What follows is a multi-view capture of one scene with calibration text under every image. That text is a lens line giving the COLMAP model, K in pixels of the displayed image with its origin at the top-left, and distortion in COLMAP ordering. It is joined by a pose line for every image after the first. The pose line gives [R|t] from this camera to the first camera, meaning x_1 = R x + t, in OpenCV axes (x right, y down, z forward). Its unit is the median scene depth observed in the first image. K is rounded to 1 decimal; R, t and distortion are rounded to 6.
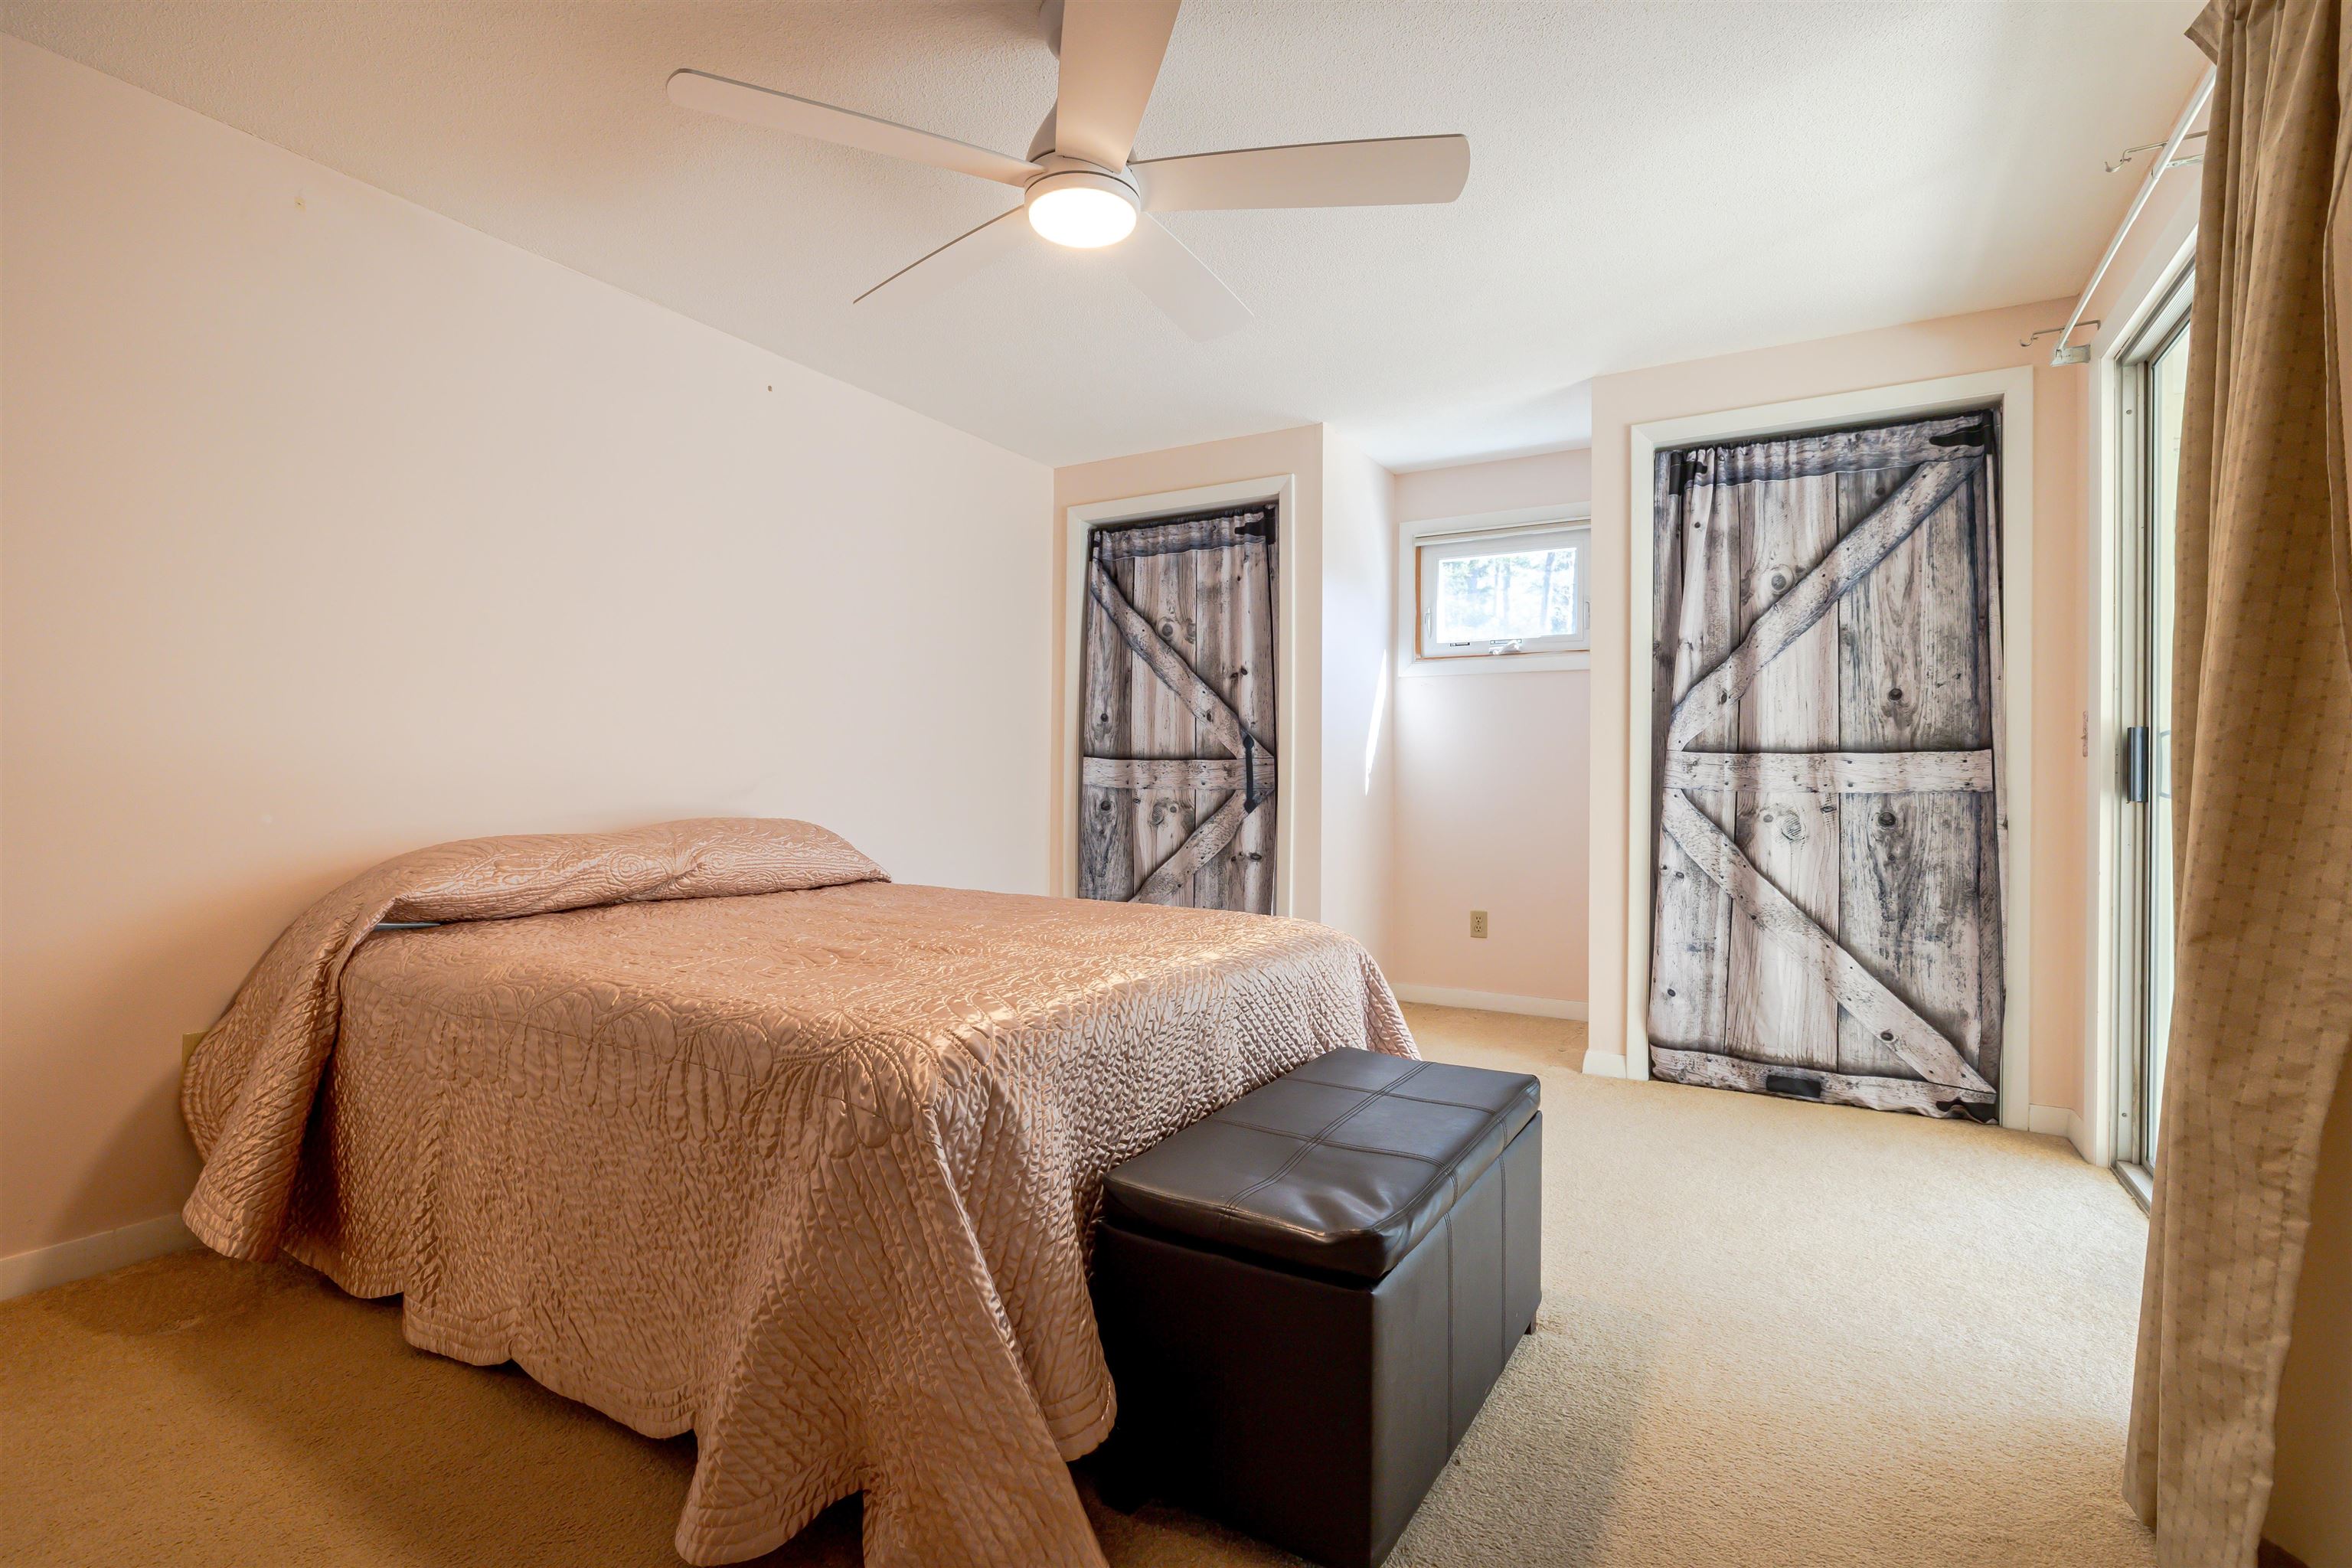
lens RADIAL K [[1094.3, 0, 1185.7], [0, 1094.3, 779.0], [0, 0, 1]] dist [0.000680, -0.000066]
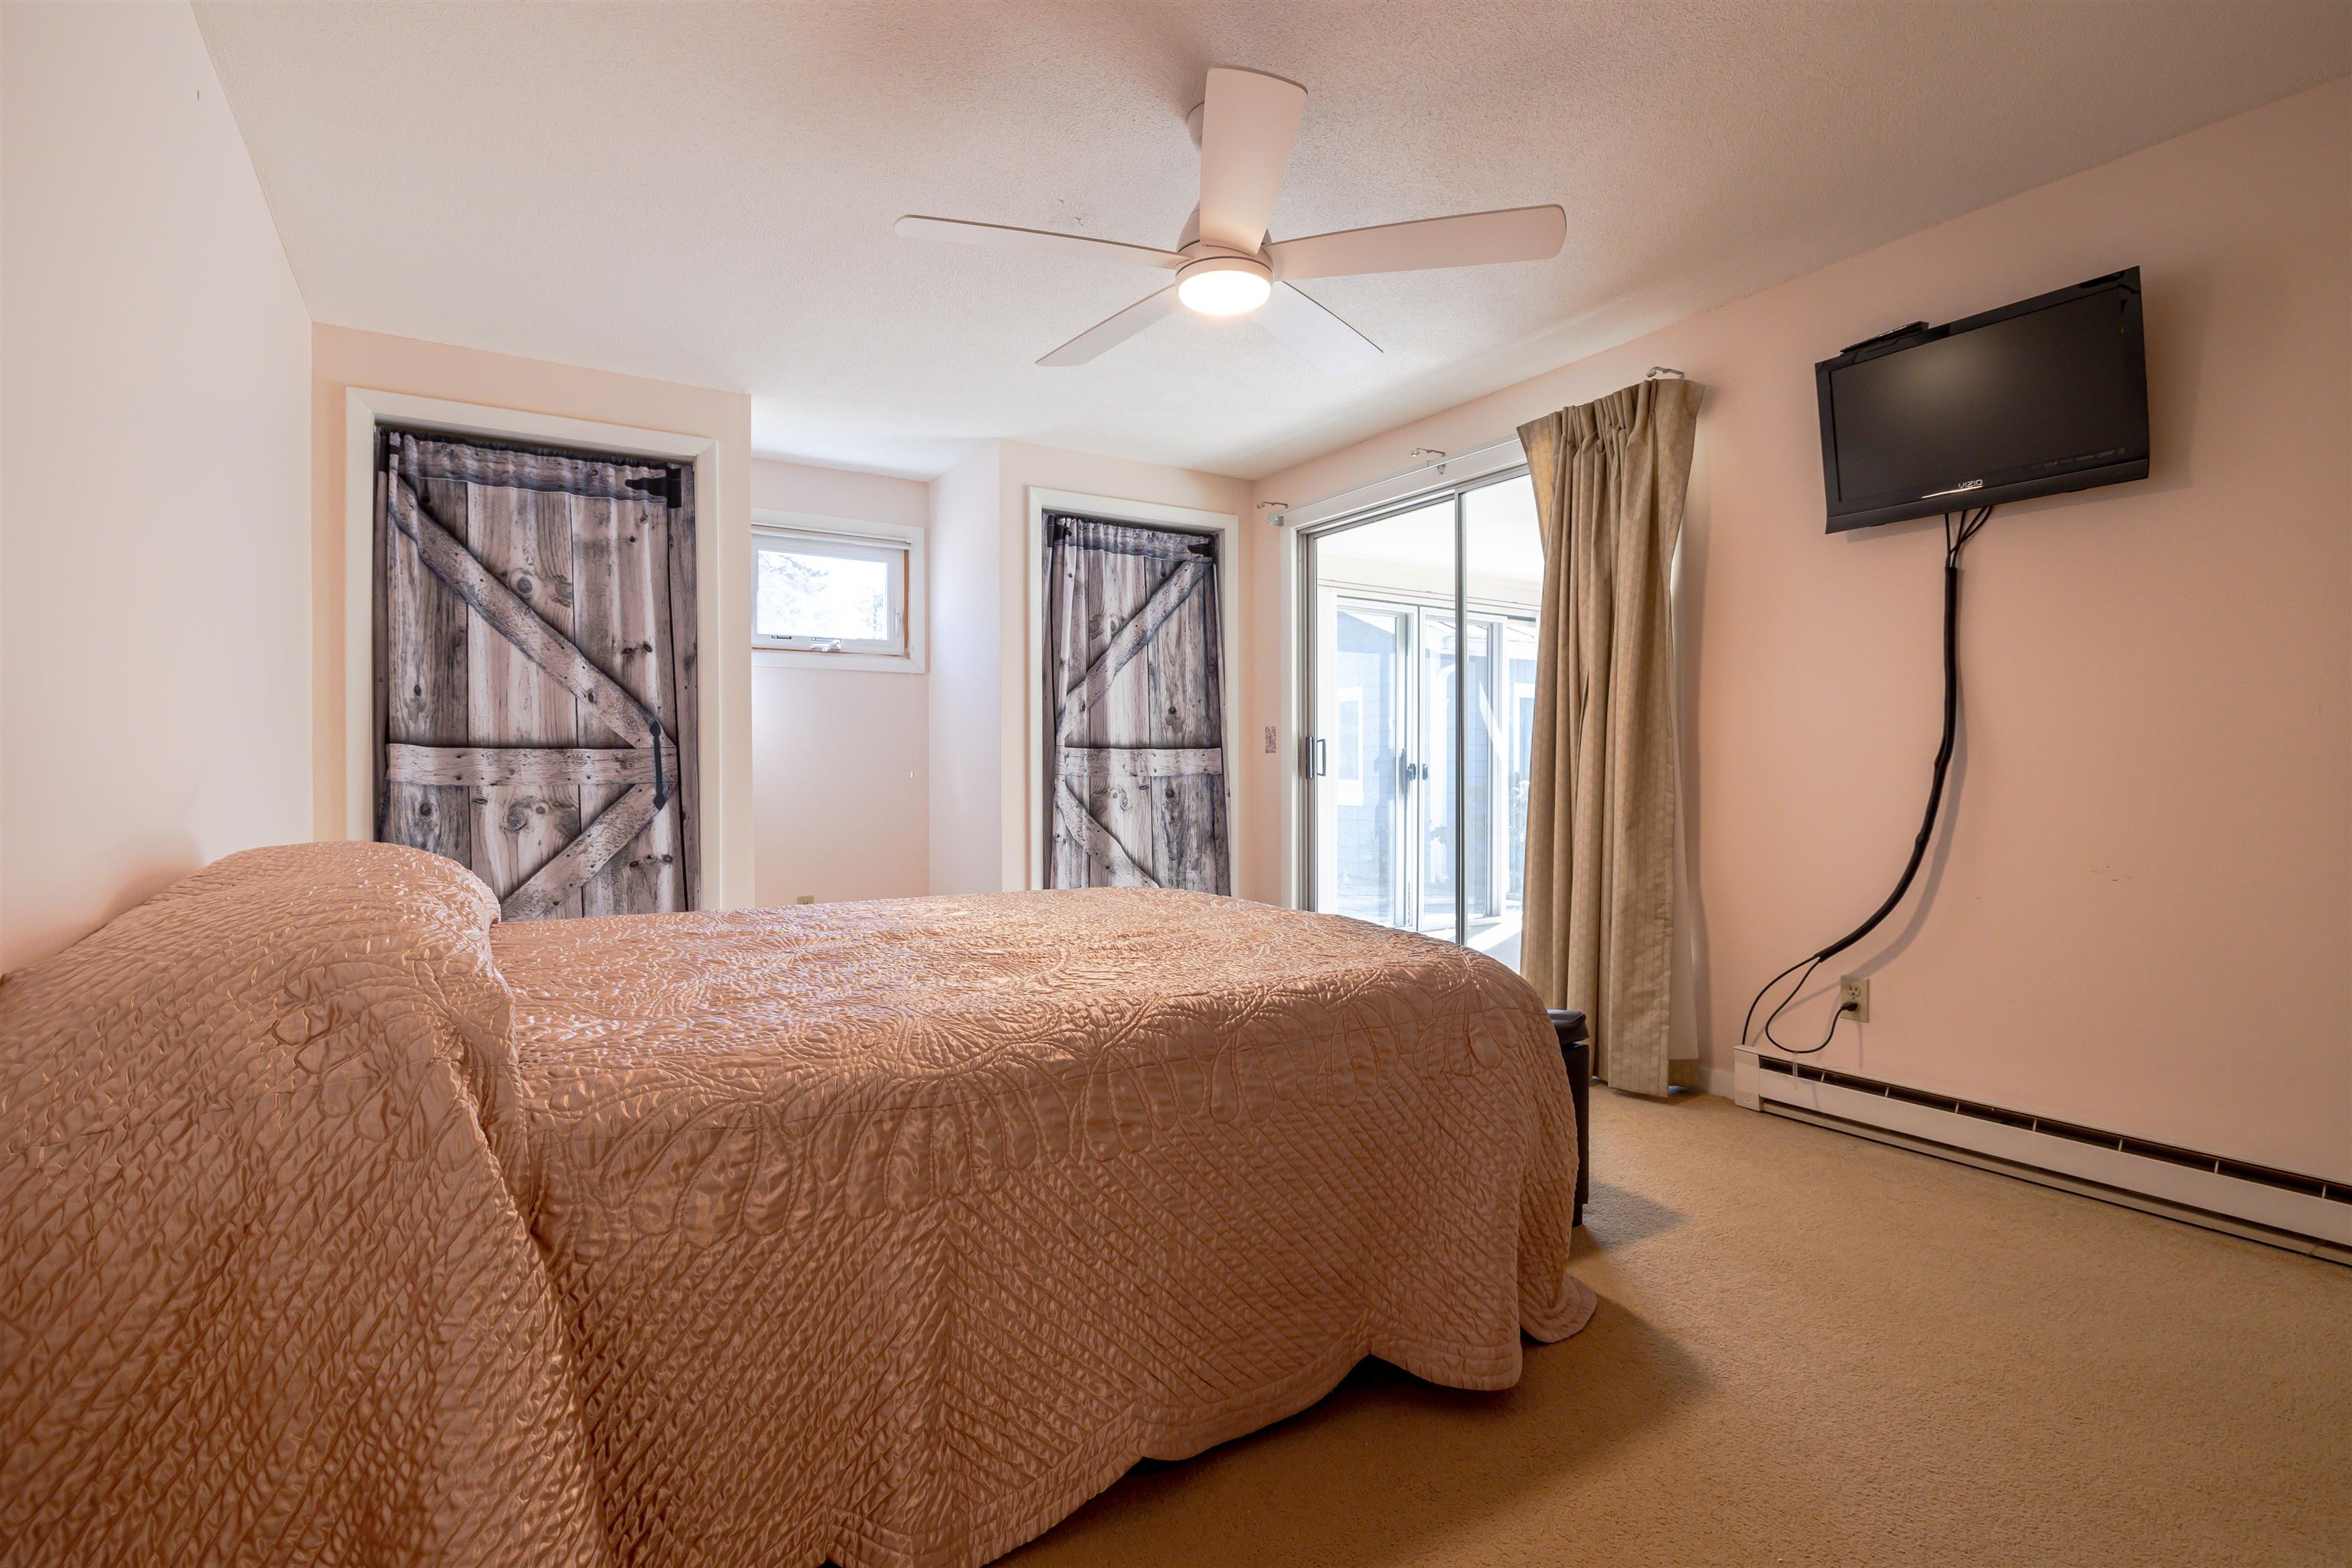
lens RADIAL K [[1094.3, 0, 1164.8], [0, 1094.3, 788.7], [0, 0, 1]] dist [0.000680, -0.000066]
pose [[0.471454, -0.023782, 0.881570, -0.647631], [0.007347, 0.999708, 0.023040, -0.004034], [-0.881860, -0.004386, 0.471491, 0.274686]]
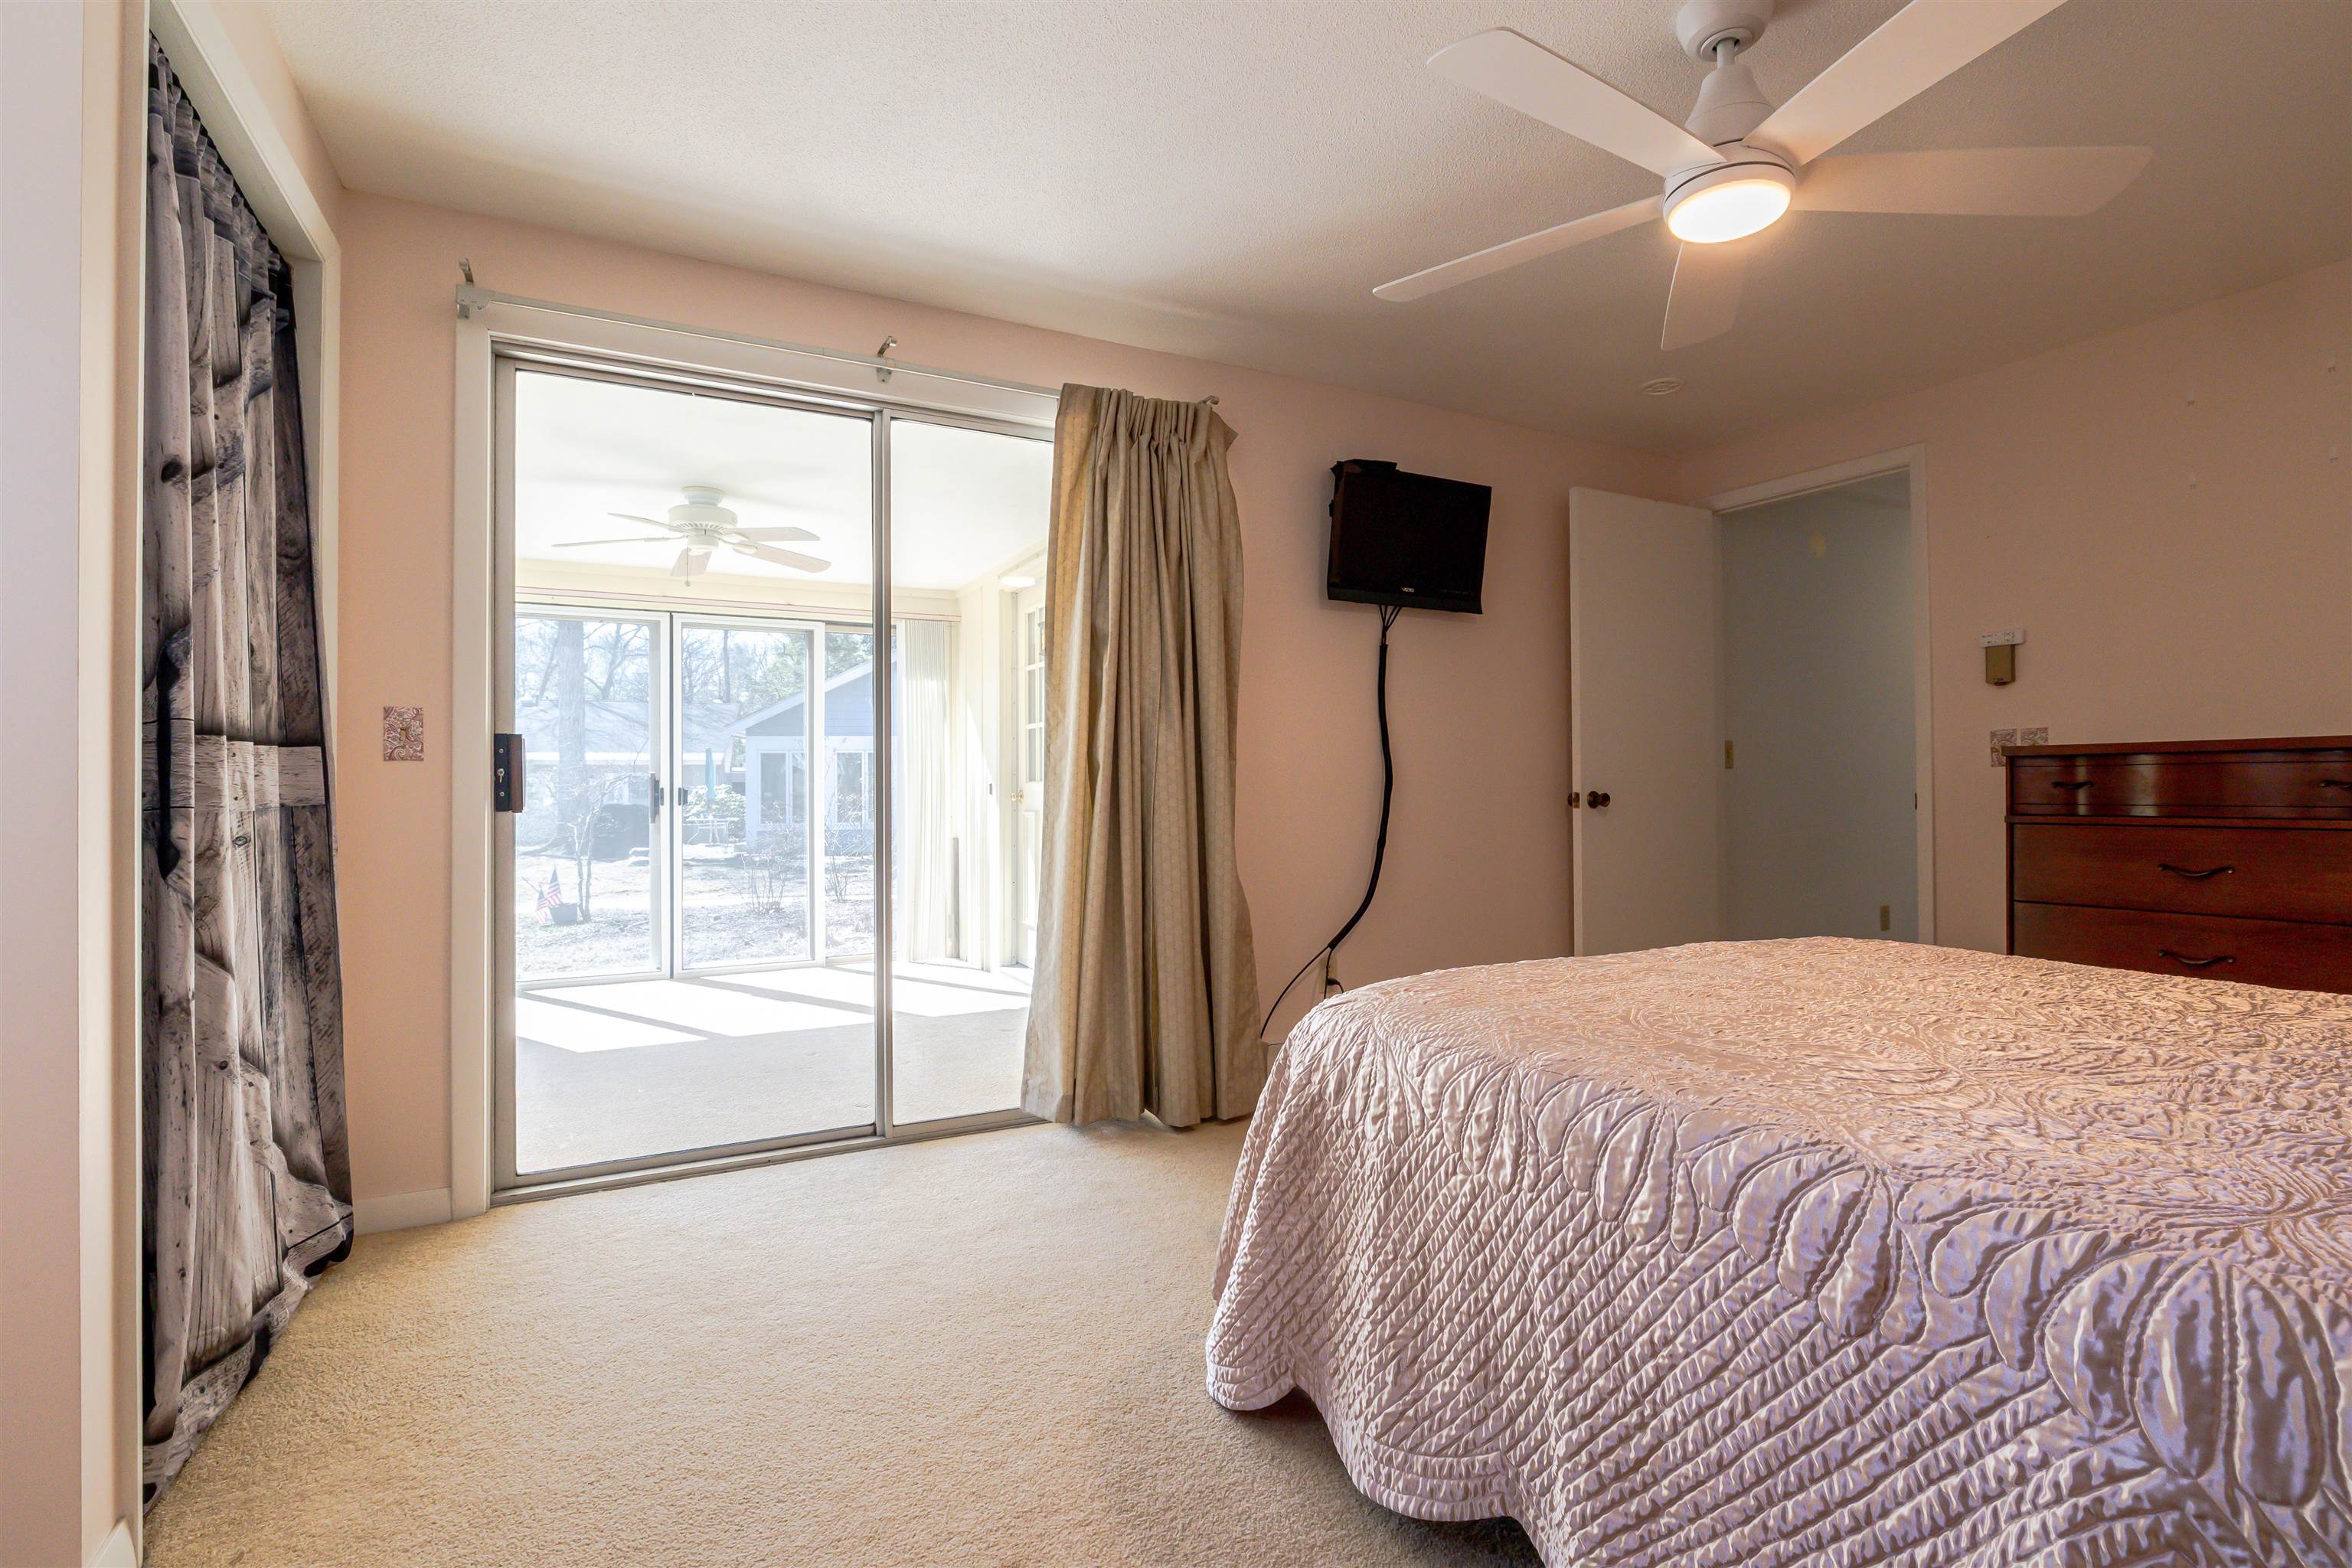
lens RADIAL K [[1094.3, 0, 1169.8], [0, 1094.3, 780.4], [0, 0, 1]] dist [0.000680, -0.000066]
pose [[-0.836842, 0.002095, 0.547440, -0.114468], [0.000367, 0.999995, -0.003266, -0.001886], [-0.547444, -0.002532, -0.836838, 1.149925]]
